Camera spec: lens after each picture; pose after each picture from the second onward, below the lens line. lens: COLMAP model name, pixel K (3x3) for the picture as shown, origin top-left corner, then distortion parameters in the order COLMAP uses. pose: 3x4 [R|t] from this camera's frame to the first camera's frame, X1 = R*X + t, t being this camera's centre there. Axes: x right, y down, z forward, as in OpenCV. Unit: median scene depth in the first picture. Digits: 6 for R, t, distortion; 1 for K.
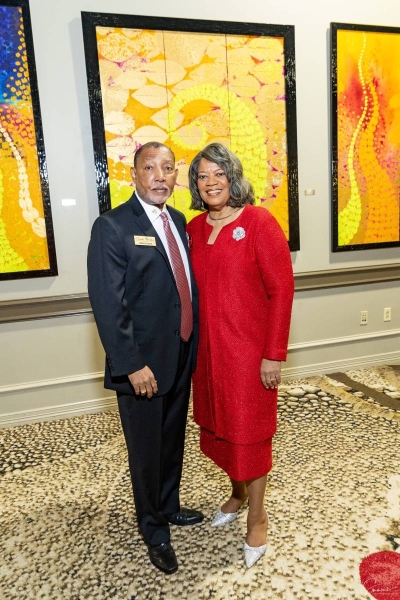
lens RADIAL K [[493.8, 0, 208.4], [0, 493.8, 279.1], [0, 0, 1]] dist [0.015327, -0.019311]
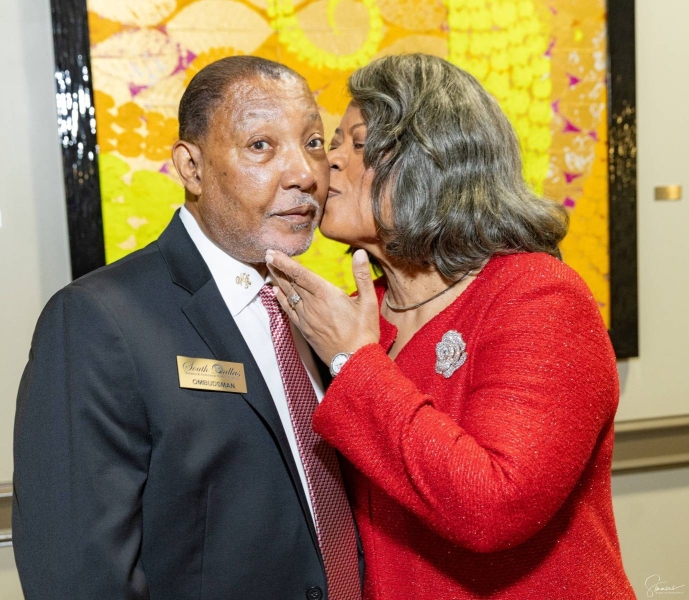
lens RADIAL K [[1179.7, 0, 341.2], [0, 1179.7, 333.8], [0, 0, 1]] dist [0.050579, 0.000000]
pose [[0.999918, 0.012154, 0.003992, -0.033856], [-0.012044, 0.999573, -0.026606, -0.055706], [-0.004313, 0.026555, 0.999638, 0.179569]]
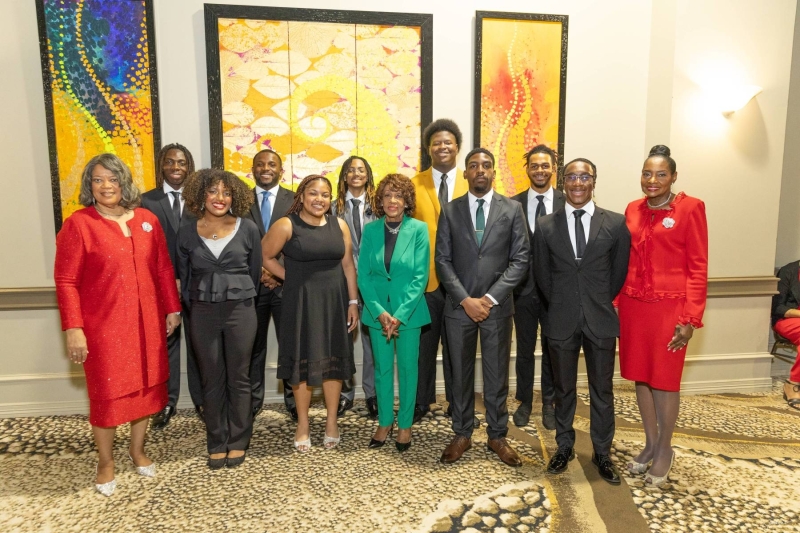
lens RADIAL K [[585.0, 0, 398.2], [0, 585.0, 261.2], [0, 0, 1]] dist [-0.001999, 0.003616]
pose [[0.986773, 0.063491, -0.149160, 0.322437], [-0.068650, 0.997199, -0.029692, -0.009087], [0.146857, 0.039539, 0.988367, -0.091221]]
